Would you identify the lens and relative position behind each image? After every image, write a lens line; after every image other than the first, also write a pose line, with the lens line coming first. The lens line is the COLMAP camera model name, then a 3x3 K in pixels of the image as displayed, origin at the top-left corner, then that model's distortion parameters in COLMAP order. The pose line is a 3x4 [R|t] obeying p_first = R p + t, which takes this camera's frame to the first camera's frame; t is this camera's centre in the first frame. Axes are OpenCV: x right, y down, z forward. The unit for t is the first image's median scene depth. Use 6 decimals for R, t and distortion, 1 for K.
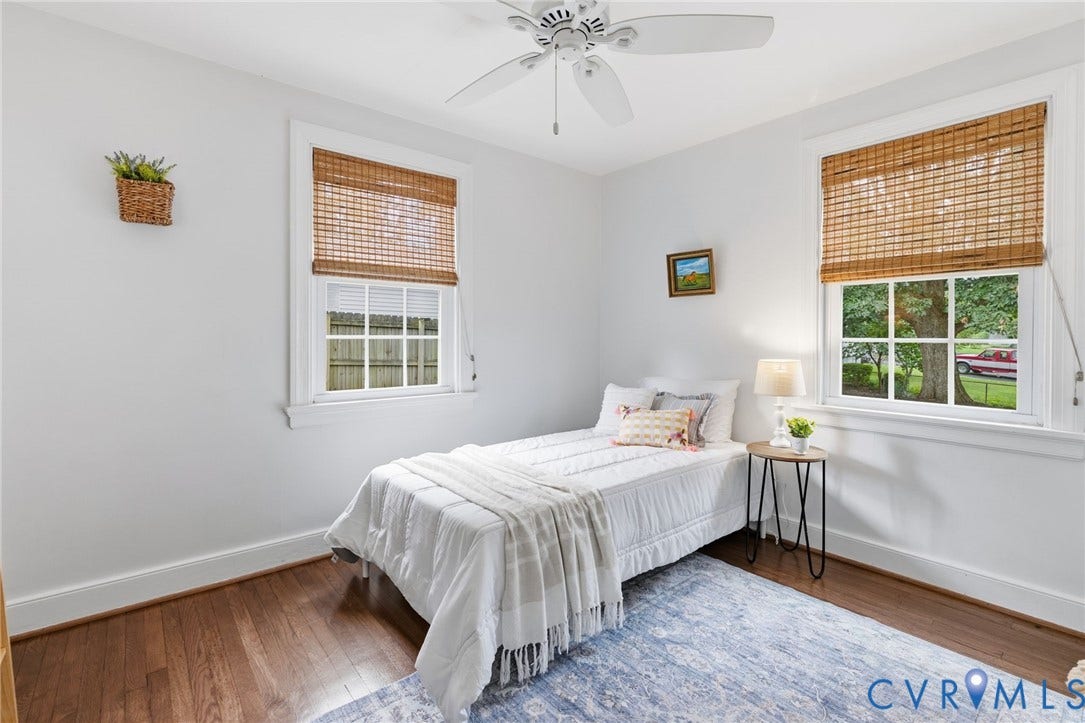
lens RADIAL K [[487.4, 0, 535.5], [0, 487.4, 352.5], [0, 0, 1]] dist [0.000838, 0.000079]
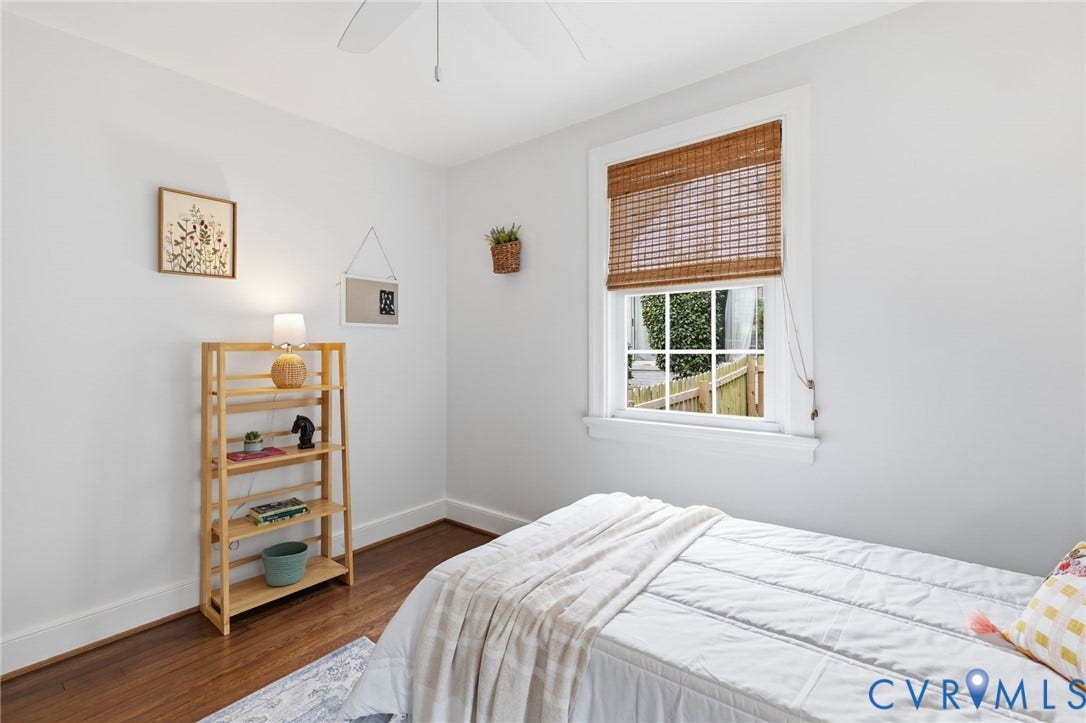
lens RADIAL K [[487.8, 0, 536.0], [0, 487.8, 352.5], [0, 0, 1]] dist [0.000838, 0.000079]
pose [[0.225720, 0.000374, -0.974192, 0.482080], [-0.028652, 0.999570, -0.006255, -0.018243], [0.973771, 0.029324, 0.225634, 0.596641]]
